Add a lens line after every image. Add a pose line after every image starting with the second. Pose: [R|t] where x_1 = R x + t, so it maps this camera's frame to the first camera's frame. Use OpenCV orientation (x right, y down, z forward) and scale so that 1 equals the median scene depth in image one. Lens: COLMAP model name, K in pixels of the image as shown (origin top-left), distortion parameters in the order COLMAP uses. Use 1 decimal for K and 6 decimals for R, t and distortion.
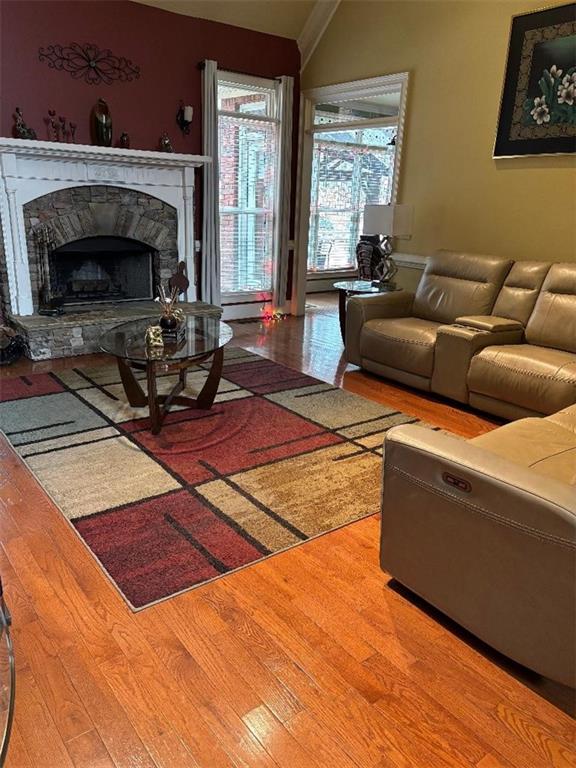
lens RADIAL K [[585.6, 0, 288.0], [0, 585.6, 384.0], [0, 0, 1]] dist [0.065179, -0.064618]
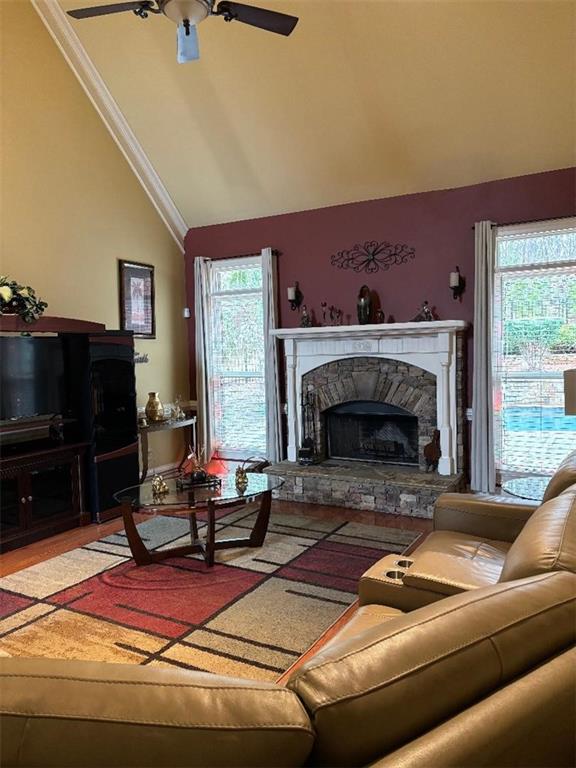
lens RADIAL K [[585.6, 0, 288.0], [0, 585.6, 384.0], [0, 0, 1]] dist [0.065179, -0.064618]
pose [[0.377277, 0.010861, -0.926037, 0.647642], [-0.242700, 0.966143, -0.087547, -0.155988], [0.893733, 0.257779, 0.367140, 0.483696]]
